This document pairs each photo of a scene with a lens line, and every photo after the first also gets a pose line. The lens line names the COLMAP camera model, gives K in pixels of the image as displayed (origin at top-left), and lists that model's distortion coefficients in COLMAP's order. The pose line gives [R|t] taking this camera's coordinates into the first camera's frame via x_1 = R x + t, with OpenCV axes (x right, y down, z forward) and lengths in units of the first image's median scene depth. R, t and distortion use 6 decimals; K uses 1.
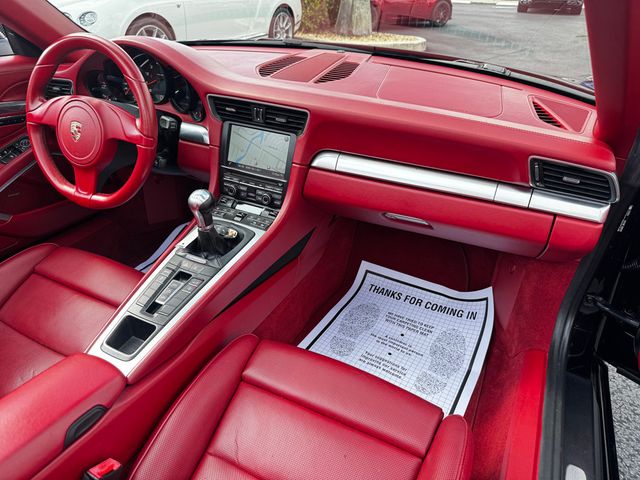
lens RADIAL K [[455.5, 0, 316.0], [0, 455.5, 241.5], [0, 0, 1]] dist [0.001875, -0.005435]
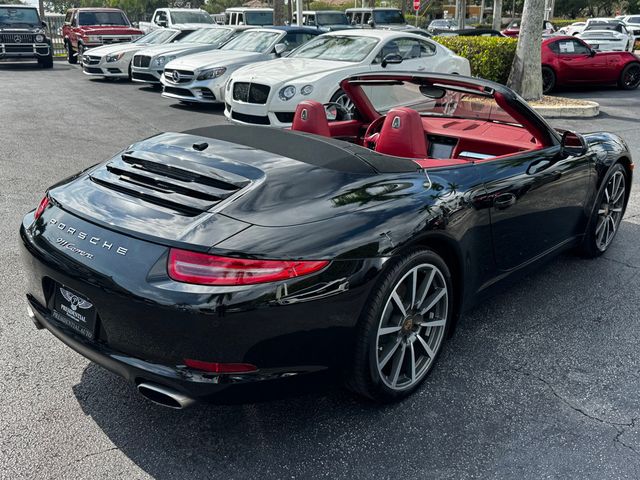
lens RADIAL K [[628.1, 0, 320.0], [0, 628.1, 240.0], [0, 0, 1]] dist [0.179422, -0.363419]
pose [[0.966119, 0.074684, -0.247057, 0.161746], [-0.120147, 0.977318, -0.174395, 1.061248], [0.228429, 0.198170, 0.953178, -2.708801]]
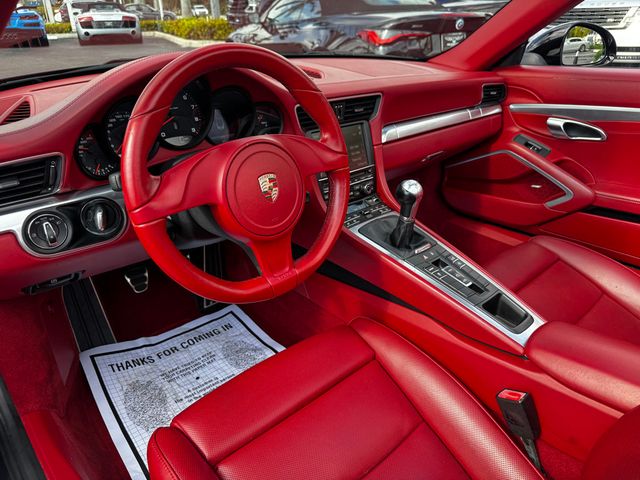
lens RADIAL K [[455.5, 0, 316.0], [0, 455.5, 241.5], [0, 0, 1]] dist [0.001875, -0.005435]
pose [[0.346345, -0.429009, 0.834264, -0.933669], [0.477213, 0.846215, 0.237039, -0.257547], [-0.807659, 0.316024, 0.497811, 0.549800]]
